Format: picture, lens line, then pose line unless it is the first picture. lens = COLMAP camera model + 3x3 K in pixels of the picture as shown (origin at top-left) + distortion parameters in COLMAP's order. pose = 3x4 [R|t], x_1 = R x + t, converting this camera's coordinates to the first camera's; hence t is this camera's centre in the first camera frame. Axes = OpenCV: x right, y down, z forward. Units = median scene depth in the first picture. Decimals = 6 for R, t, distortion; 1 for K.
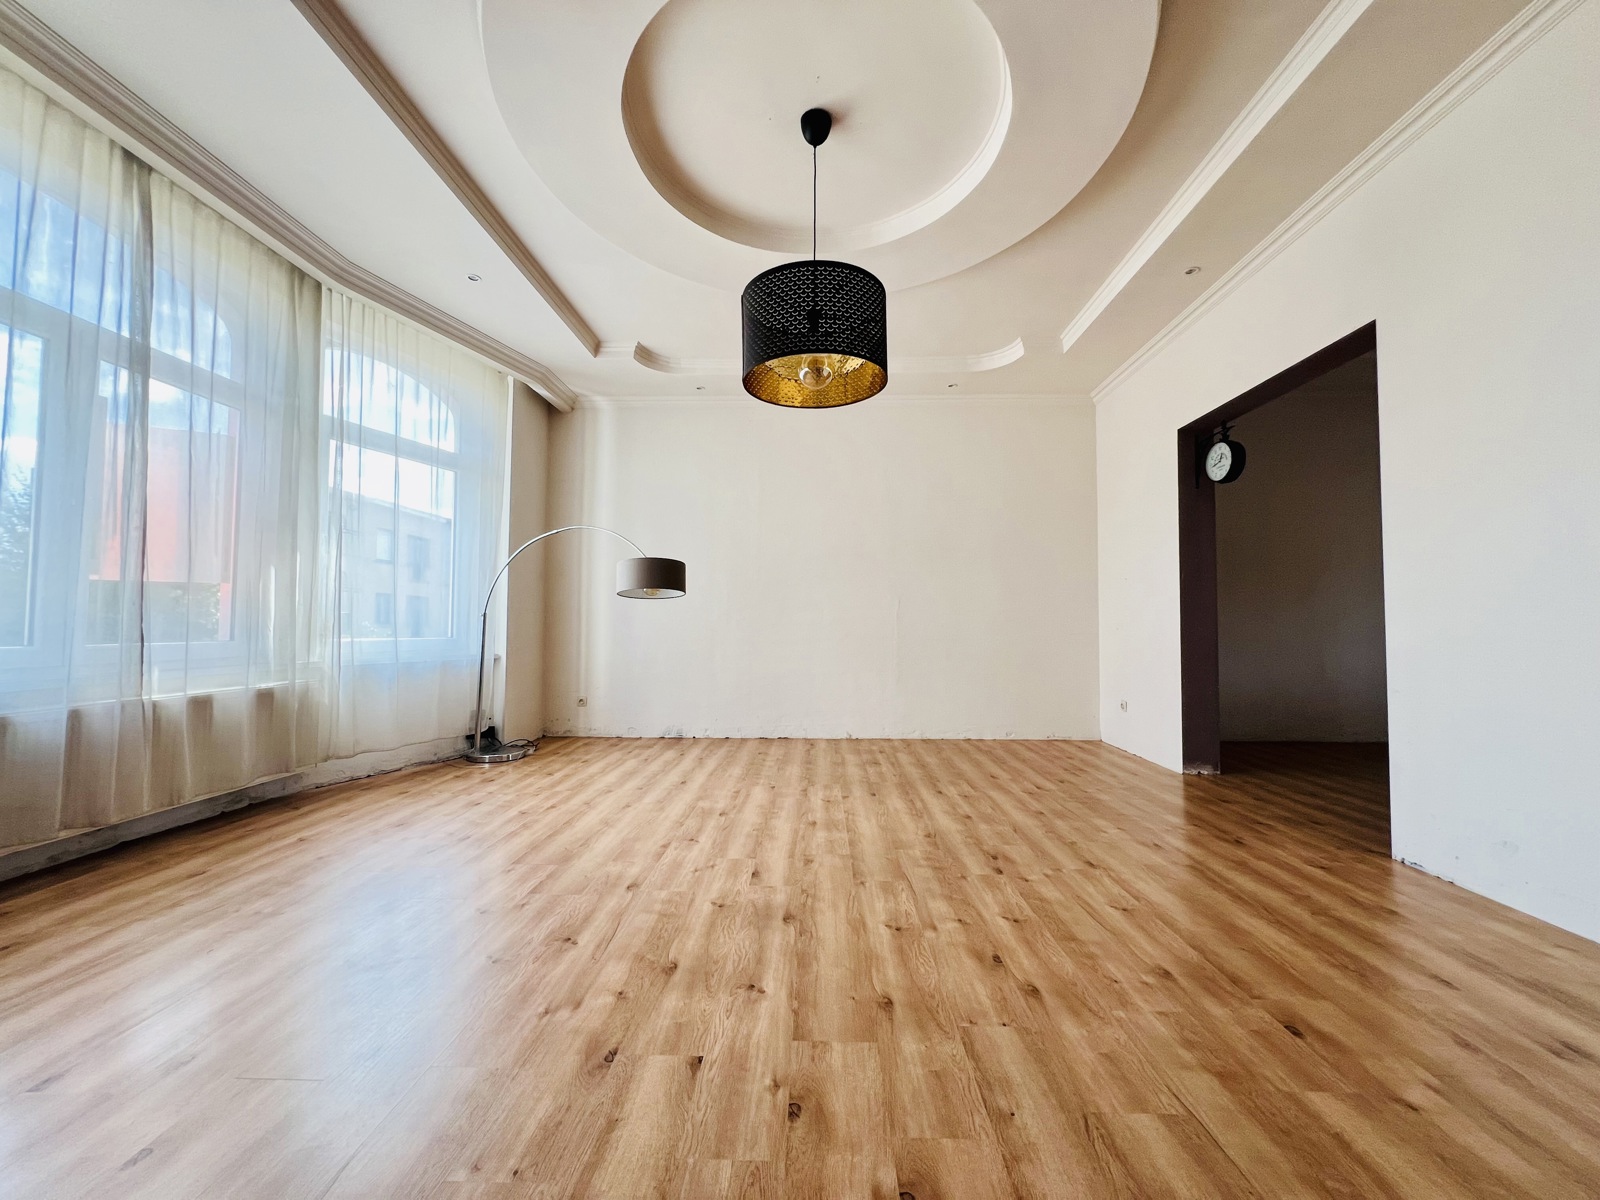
lens RADIAL K [[638.2, 0, 803.6], [0, 638.2, 599.5], [0, 0, 1]] dist [0.000818, -0.000714]
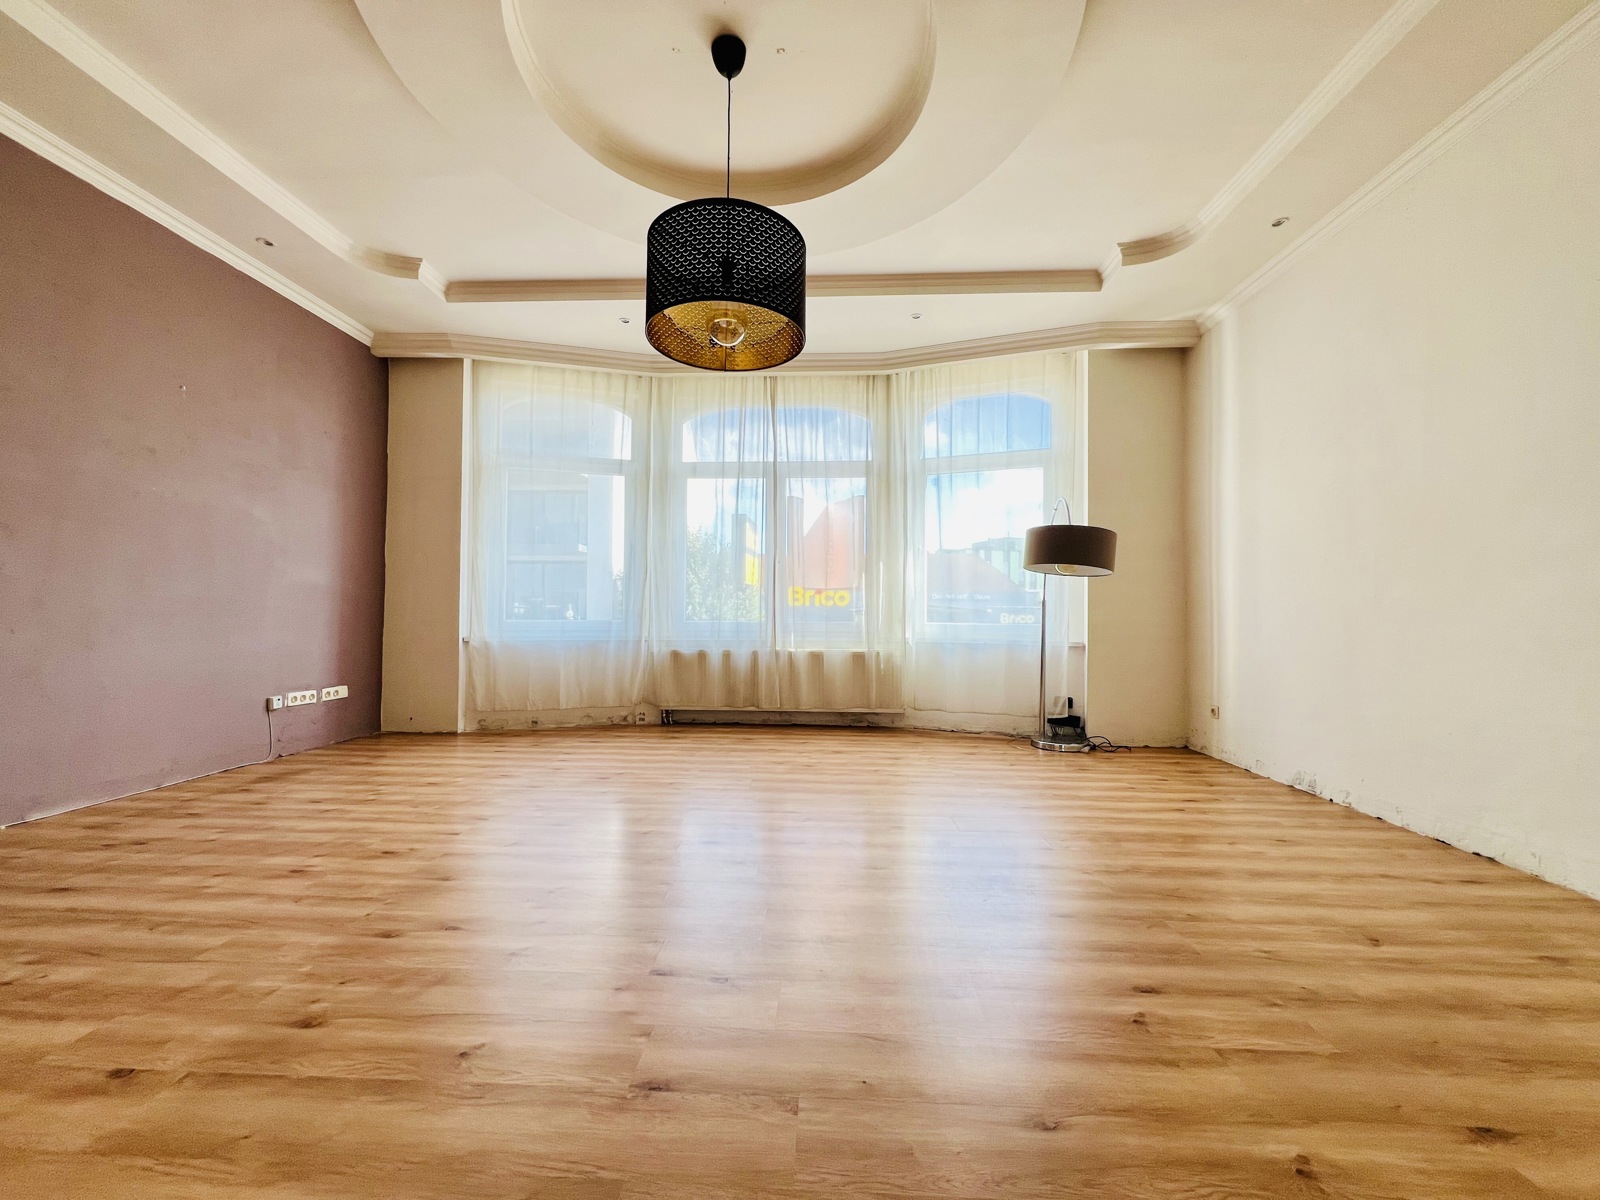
lens RADIAL K [[638.2, 0, 797.9], [0, 638.2, 601.7], [0, 0, 1]] dist [0.000818, -0.000714]
pose [[-0.020226, -0.025043, -0.999482, 0.917627], [0.034696, 0.999067, -0.025735, 0.062681], [0.999193, -0.035199, -0.019338, 1.103156]]
